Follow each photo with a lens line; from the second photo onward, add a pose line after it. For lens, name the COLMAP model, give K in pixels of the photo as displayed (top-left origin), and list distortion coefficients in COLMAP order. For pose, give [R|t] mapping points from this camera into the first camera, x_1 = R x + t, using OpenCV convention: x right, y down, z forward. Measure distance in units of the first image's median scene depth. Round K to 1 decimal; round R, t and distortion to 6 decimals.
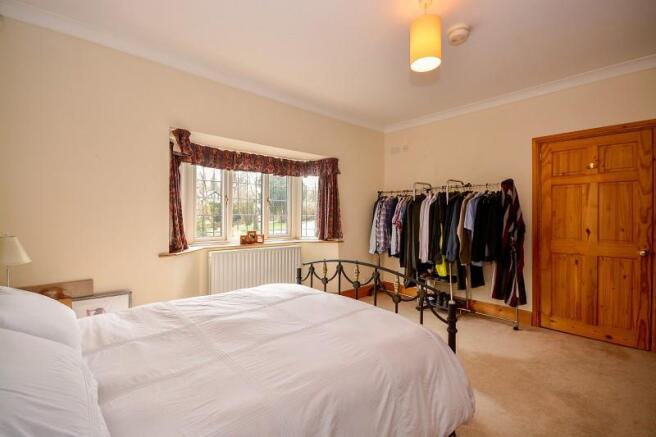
lens RADIAL K [[296.2, 0, 327.7], [0, 296.2, 214.6], [0, 0, 1]] dist [-0.023409, 0.000141]
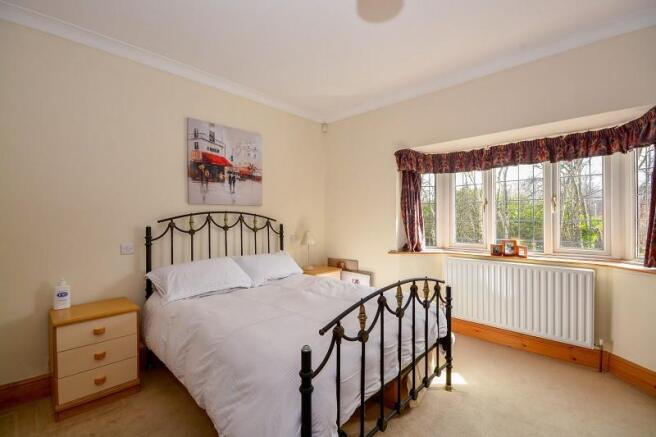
lens RADIAL K [[296.2, 0, 327.7], [0, 296.2, 214.6], [0, 0, 1]] dist [-0.023409, 0.000141]
pose [[0.051149, -0.019491, -0.998501, 0.643476], [0.005596, 0.999799, -0.019230, -0.002482], [0.998675, -0.004604, 0.051248, 0.590940]]
